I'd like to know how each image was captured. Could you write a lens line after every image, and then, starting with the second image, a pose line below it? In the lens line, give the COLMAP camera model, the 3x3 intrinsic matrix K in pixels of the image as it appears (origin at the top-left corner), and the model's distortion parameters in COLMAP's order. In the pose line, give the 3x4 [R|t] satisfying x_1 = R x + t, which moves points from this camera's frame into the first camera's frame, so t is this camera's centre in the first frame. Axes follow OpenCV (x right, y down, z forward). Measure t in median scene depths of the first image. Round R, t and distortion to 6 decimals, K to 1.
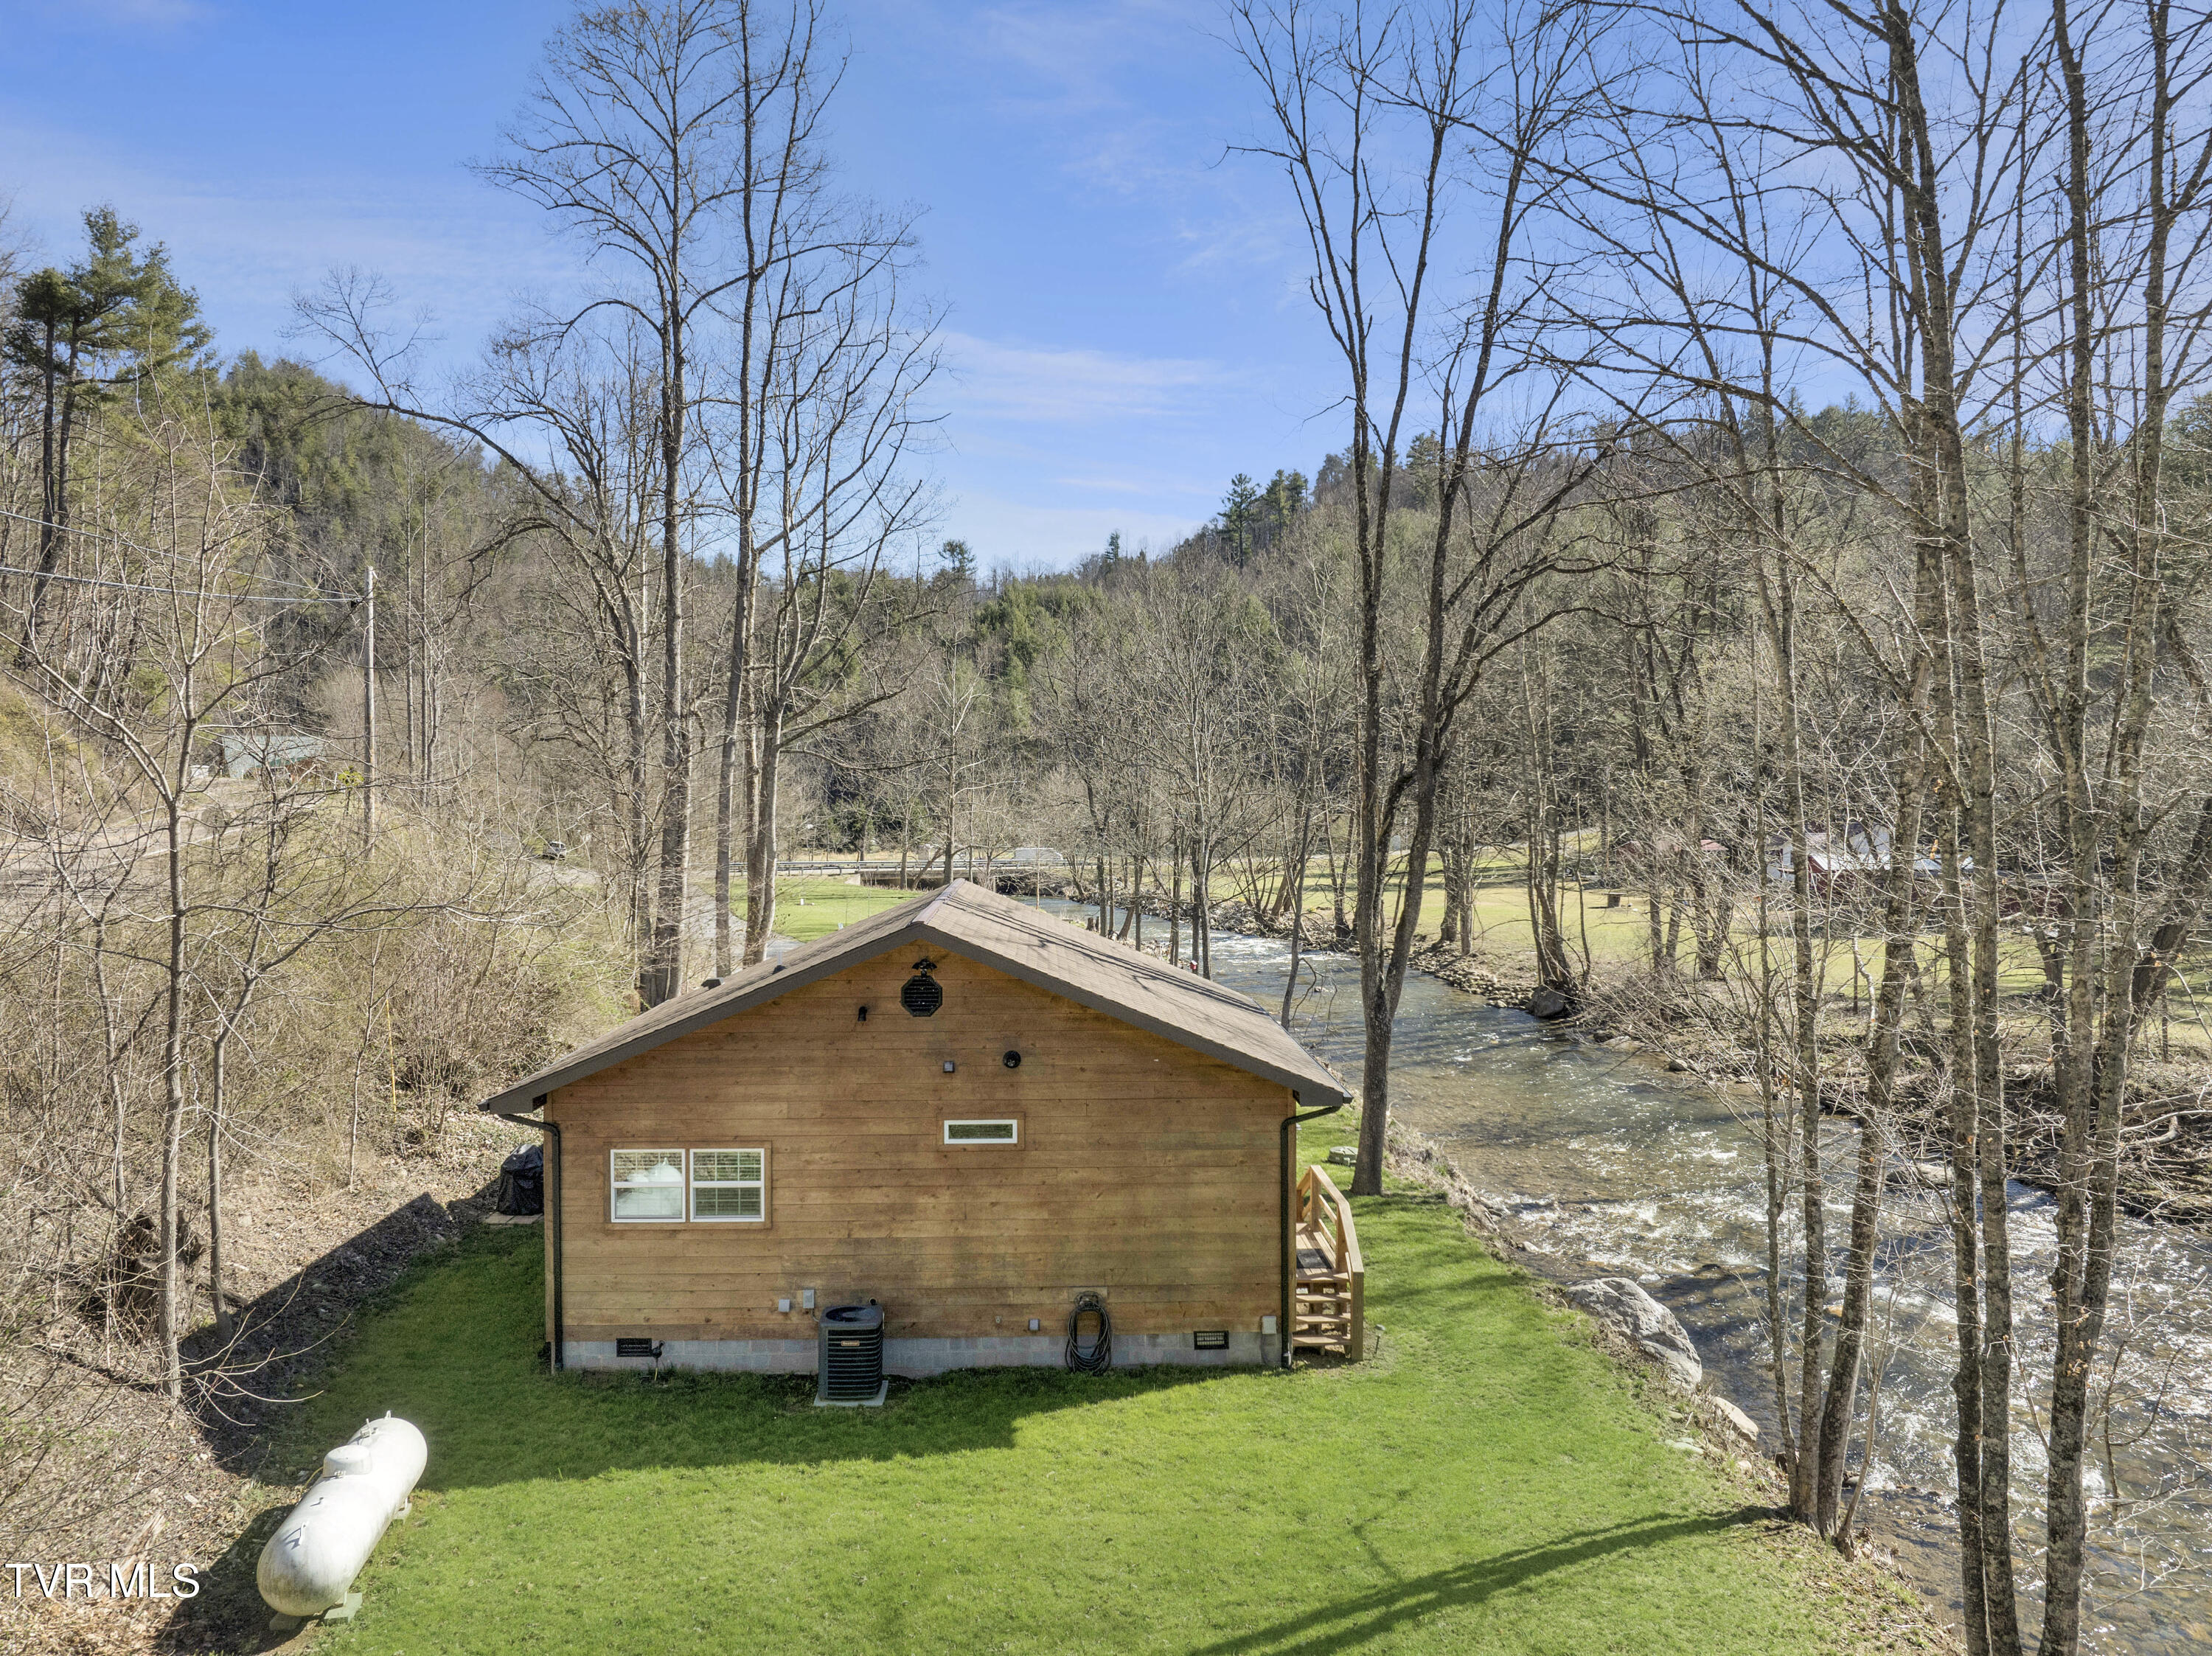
lens RADIAL K [[1550.8, 0, 1114.7], [0, 1550.8, 808.8], [0, 0, 1]] dist [-0.037418, 0.001076]
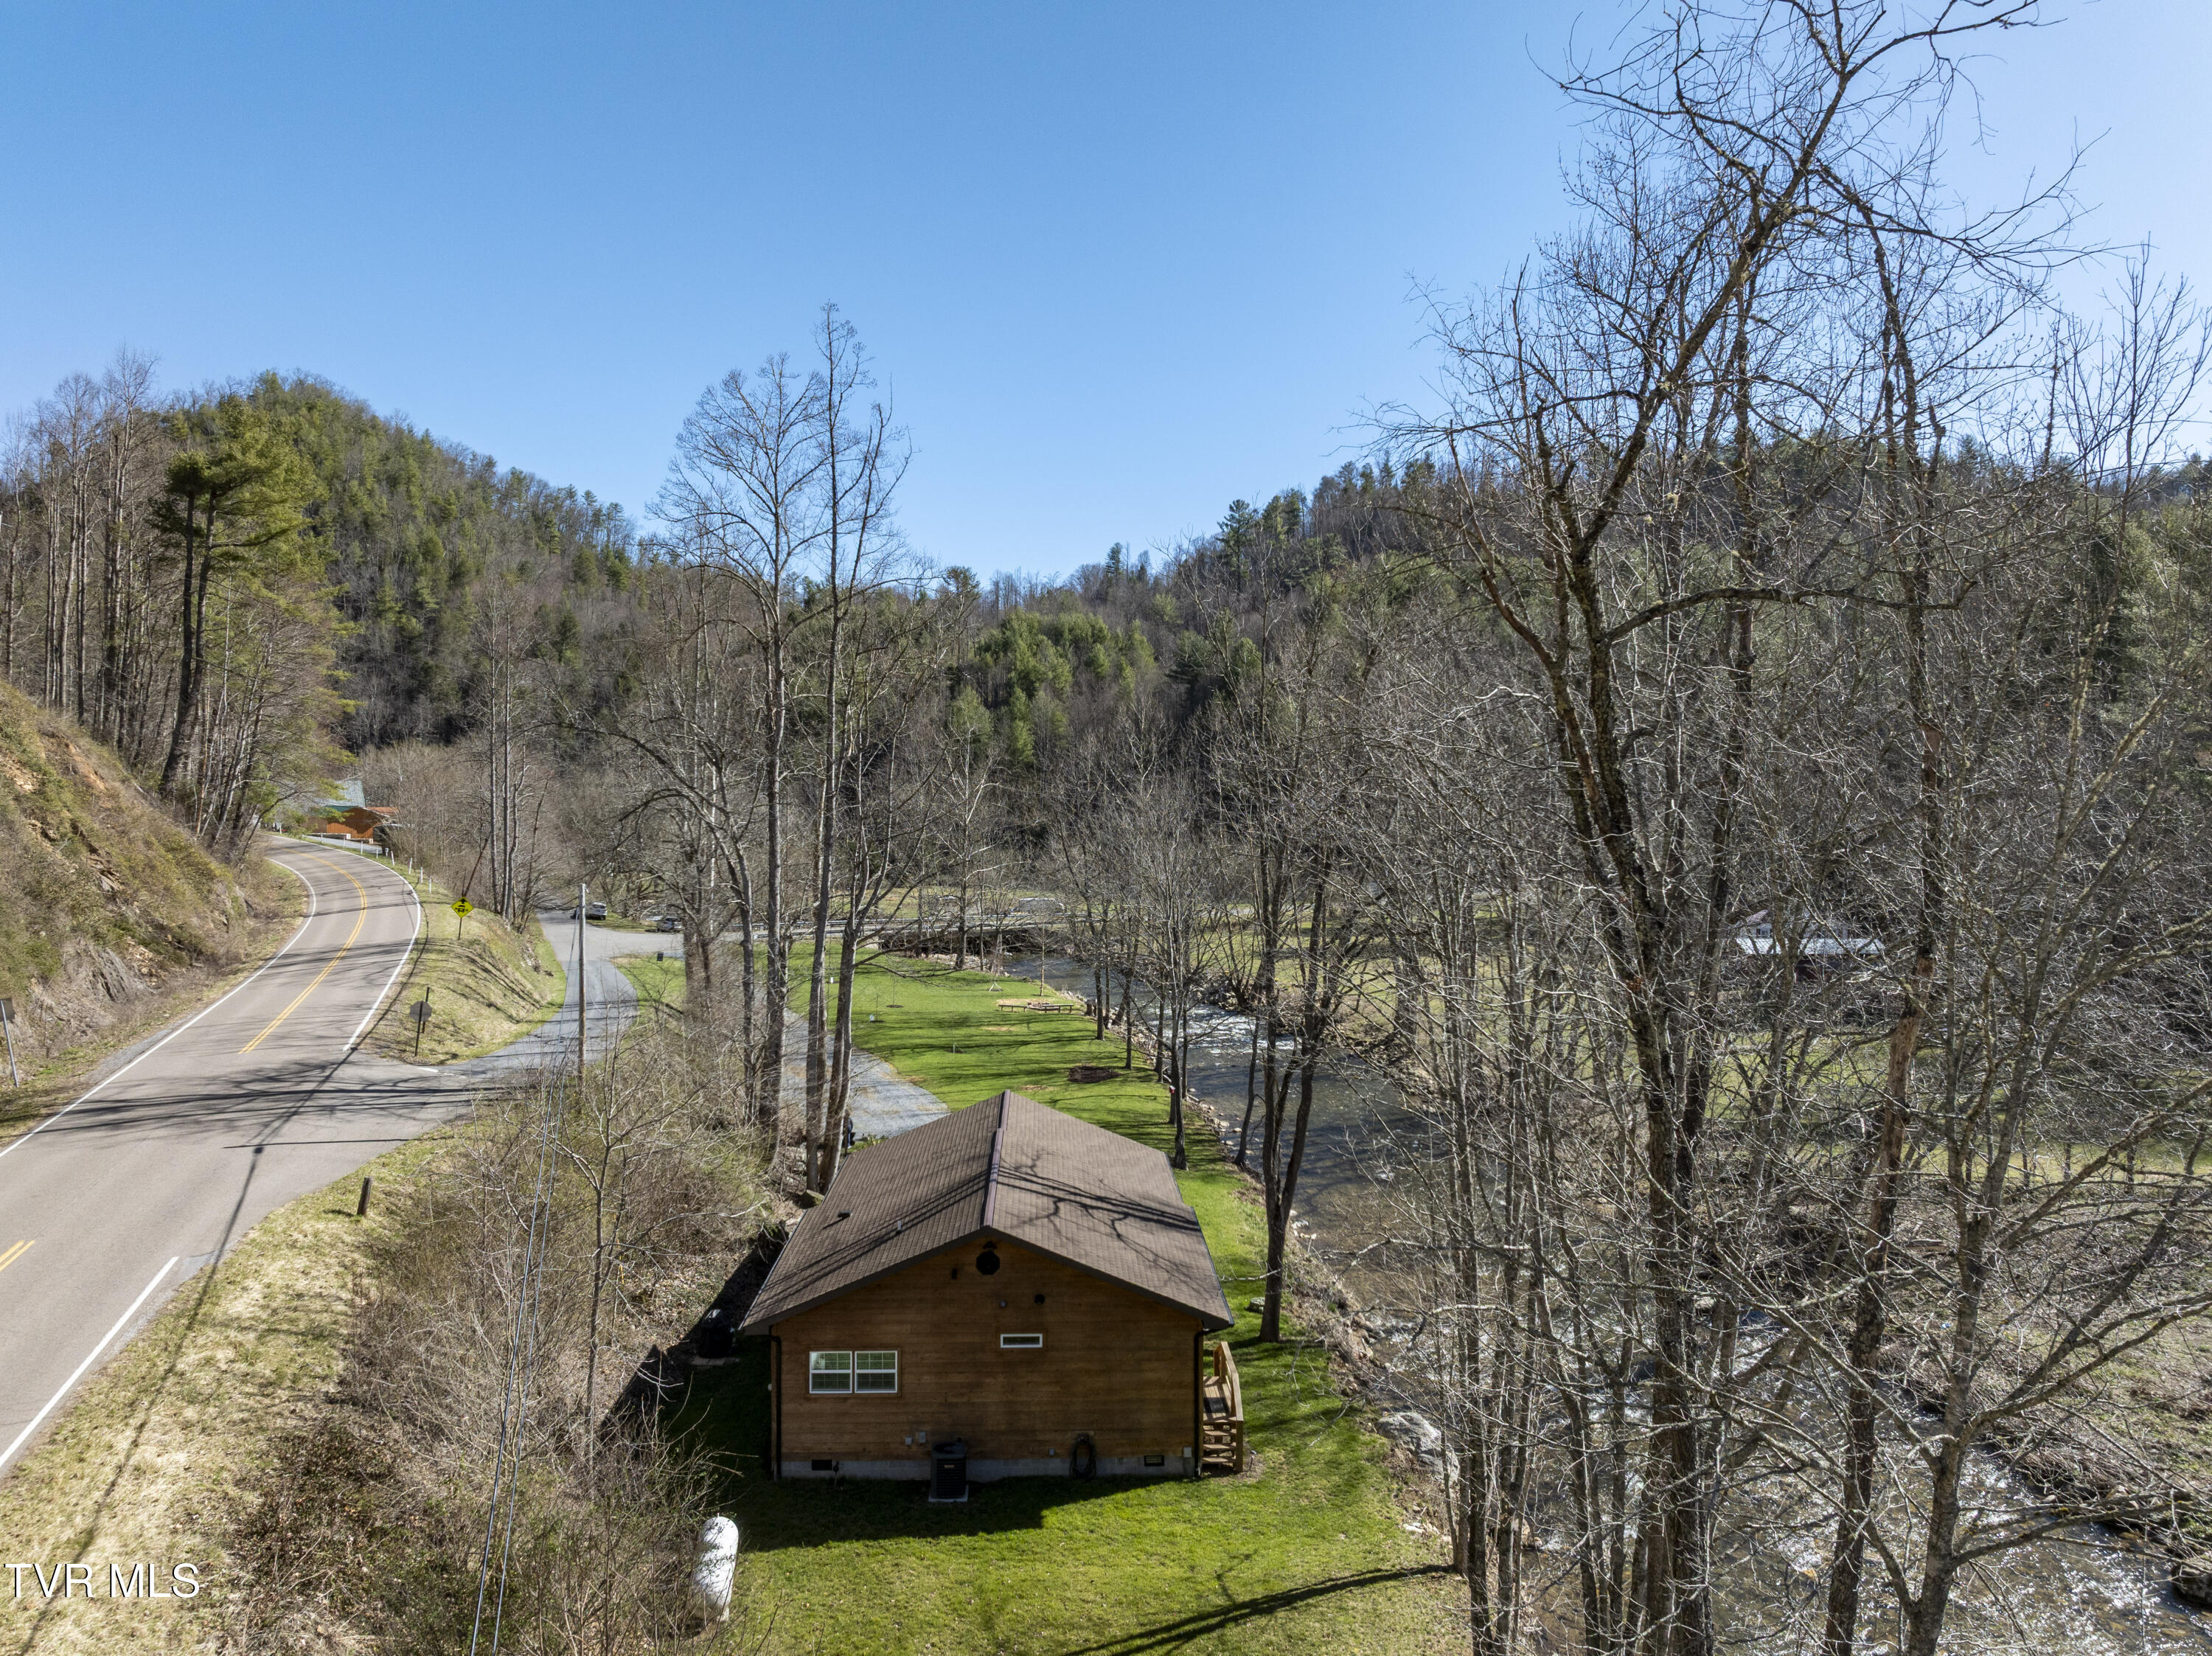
lens RADIAL K [[1565.6, 0, 1112.8], [0, 1565.6, 772.2], [0, 0, 1]] dist [-0.032162, -0.012130]
pose [[0.999994, 0.002948, -0.001779, 0.017400], [-0.002982, 0.999813, -0.019109, -0.396765], [0.001722, 0.019114, 0.999816, -0.763228]]
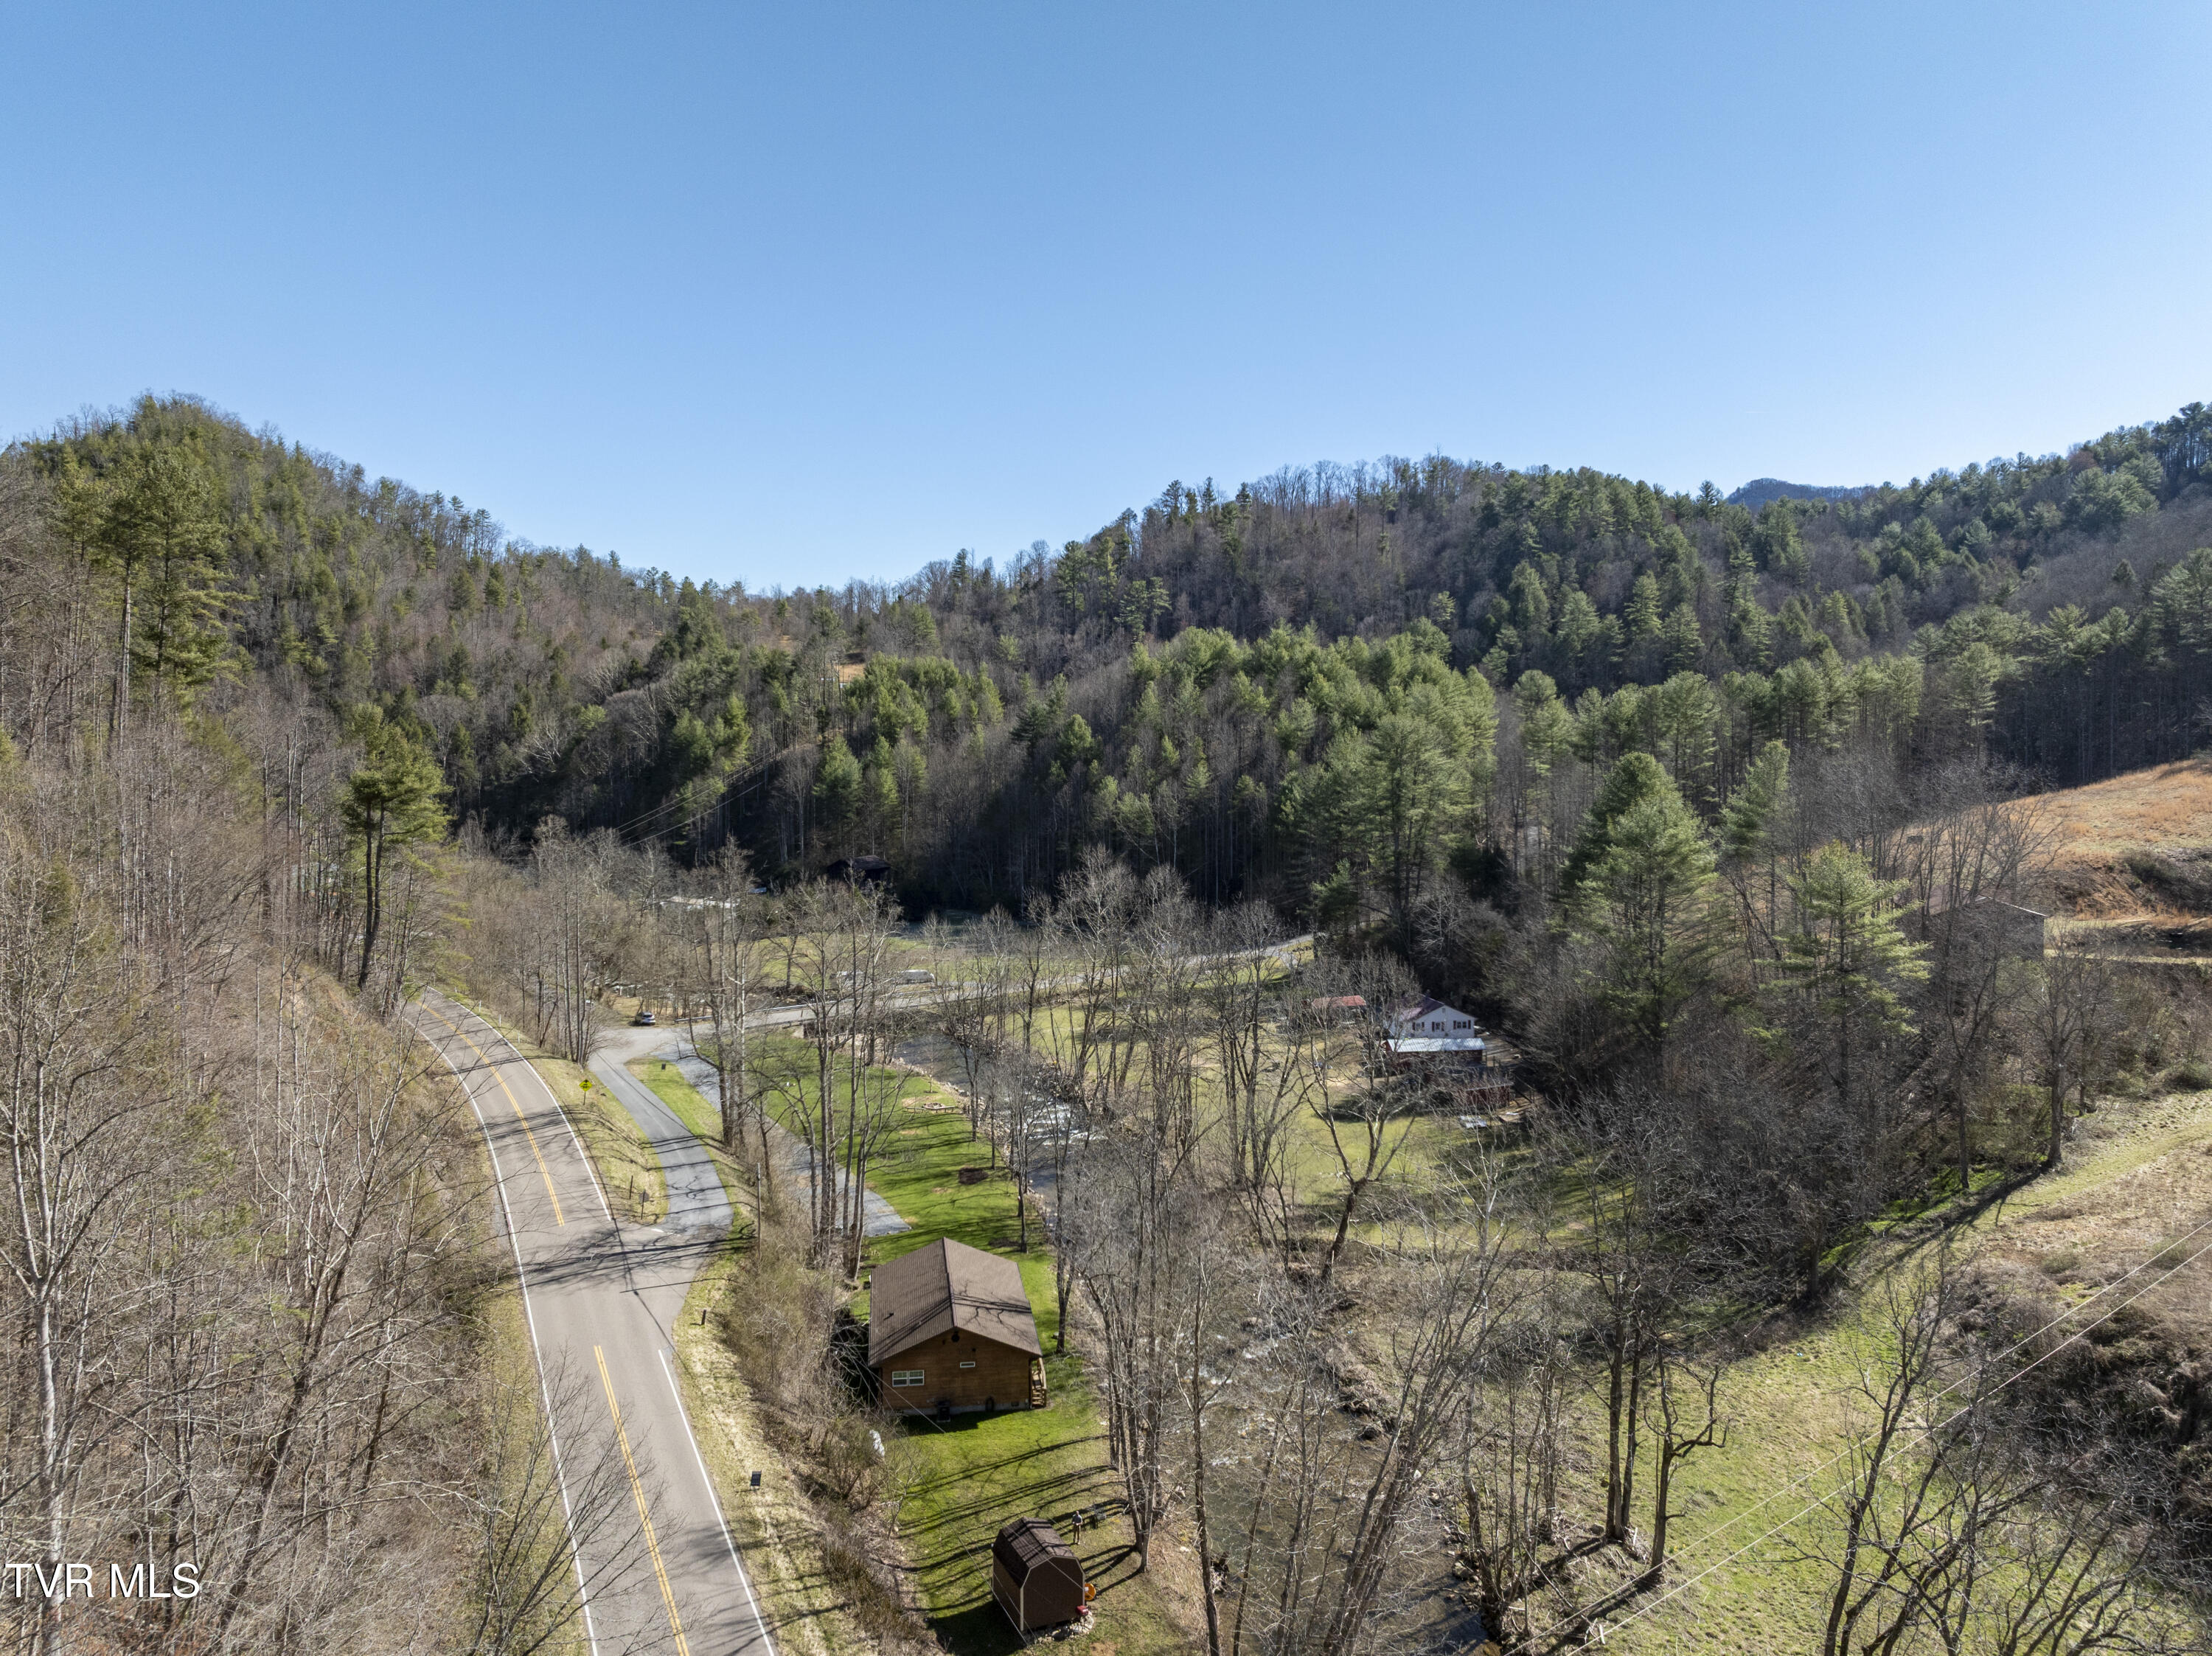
lens RADIAL K [[1565.6, 0, 1112.8], [0, 1565.6, 772.2], [0, 0, 1]] dist [-0.032162, -0.012130]
pose [[0.995144, -0.004874, 0.098310, -0.104354], [0.002393, 0.999676, 0.025338, -1.789251], [-0.098401, -0.024979, 0.994833, -3.904264]]
